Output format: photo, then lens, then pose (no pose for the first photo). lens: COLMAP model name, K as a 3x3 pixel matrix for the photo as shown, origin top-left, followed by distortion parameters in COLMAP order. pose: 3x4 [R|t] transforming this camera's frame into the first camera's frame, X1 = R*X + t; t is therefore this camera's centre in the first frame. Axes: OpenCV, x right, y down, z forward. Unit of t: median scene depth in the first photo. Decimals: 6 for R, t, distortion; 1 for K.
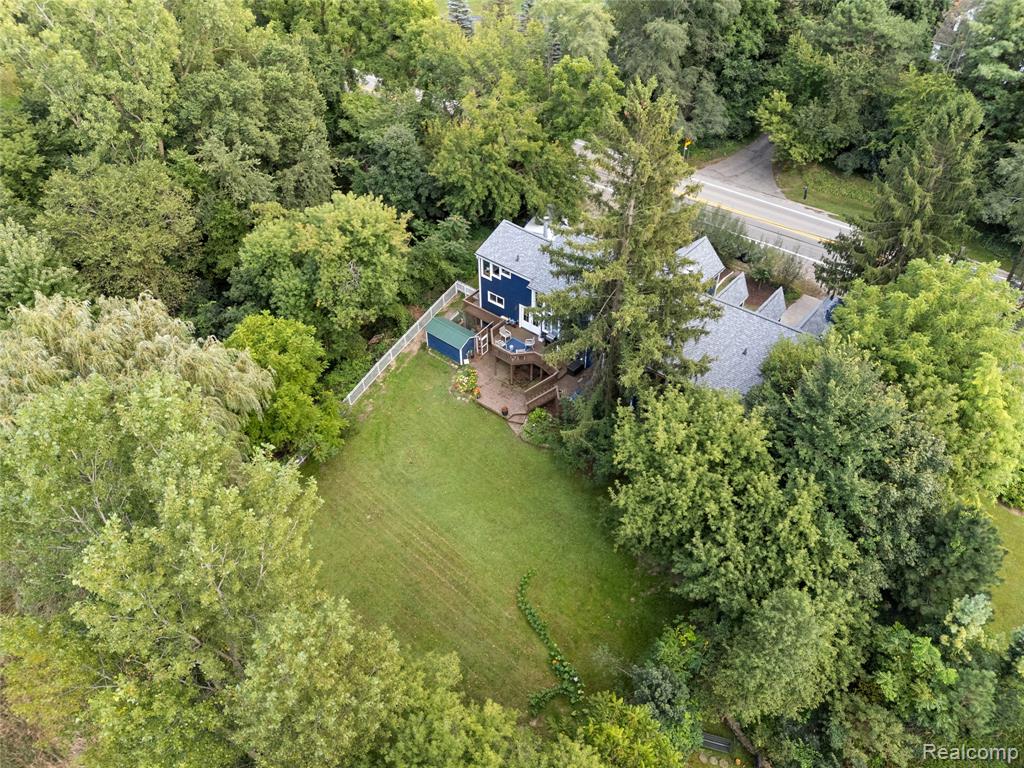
lens RADIAL K [[730.6, 0, 513.3], [0, 730.6, 386.0], [0, 0, 1]] dist [0.002948, -0.003926]
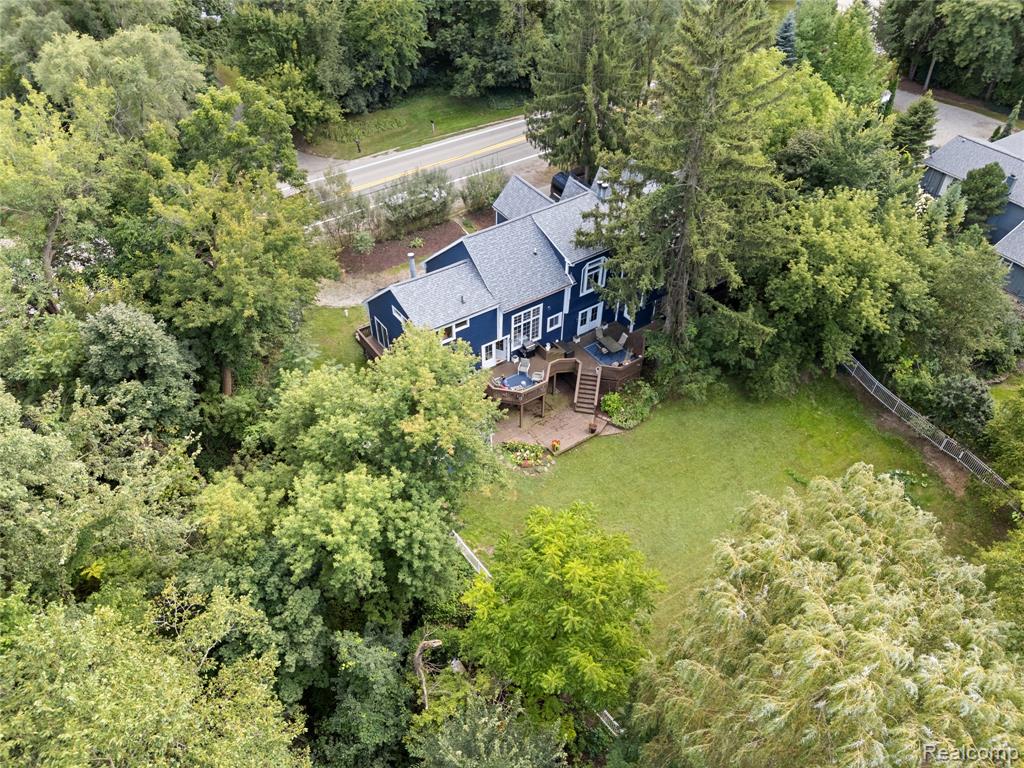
lens RADIAL K [[730.6, 0, 507.3], [0, 730.6, 381.1], [0, 0, 1]] dist [0.002948, -0.003926]
pose [[0.283689, -0.640944, 0.713240, -0.586486], [0.642419, 0.679239, 0.354869, -0.354435], [-0.711912, 0.357526, 0.604447, 0.498929]]
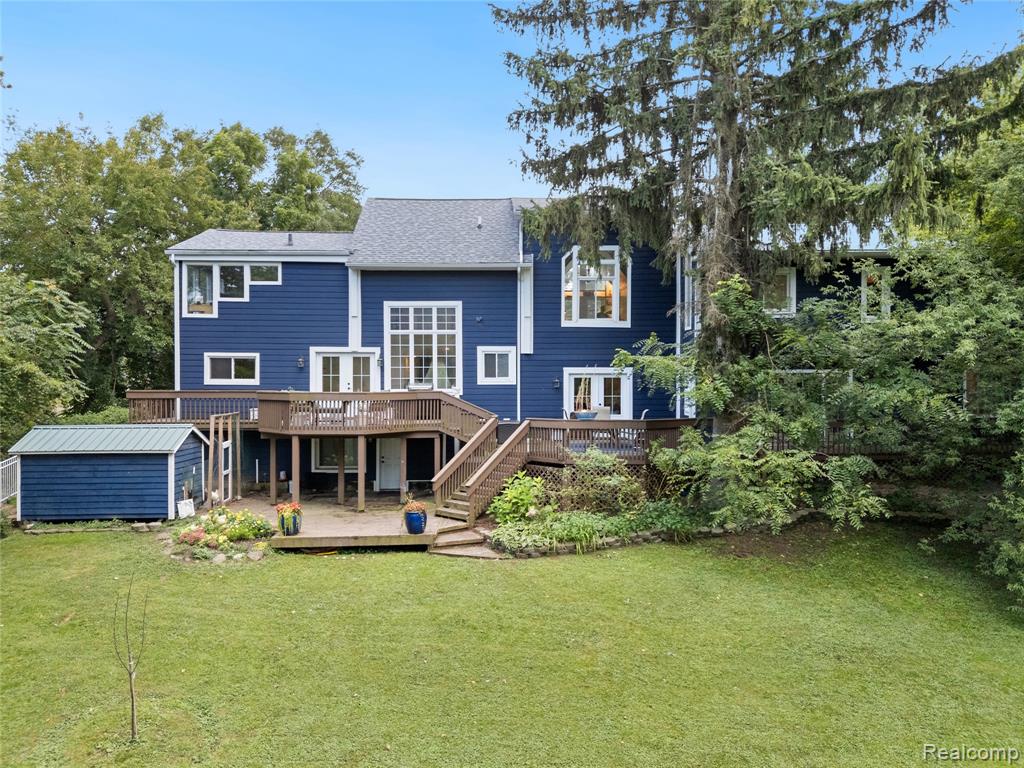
lens RADIAL K [[730.6, 0, 516.2], [0, 730.6, 384.1], [0, 0, 1]] dist [0.002948, -0.003926]
pose [[0.750227, 0.002990, 0.661173, -0.170874], [0.444883, 0.737478, -0.508139, 0.155997], [-0.489120, 0.675365, 0.551946, 0.733843]]
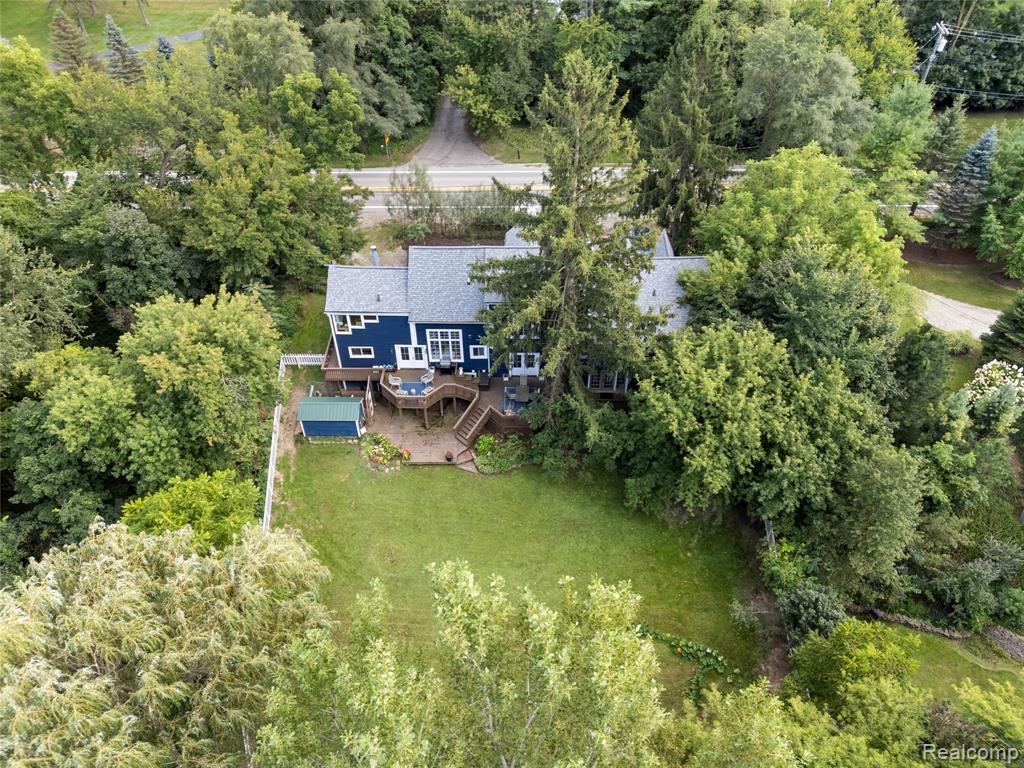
lens RADIAL K [[730.6, 0, 510.5], [0, 730.6, 386.0], [0, 0, 1]] dist [0.002948, -0.003926]
pose [[0.779412, -0.418952, 0.465828, -0.316279], [0.421379, 0.900775, 0.105089, -0.100851], [-0.463634, 0.114383, 0.878613, 0.155705]]
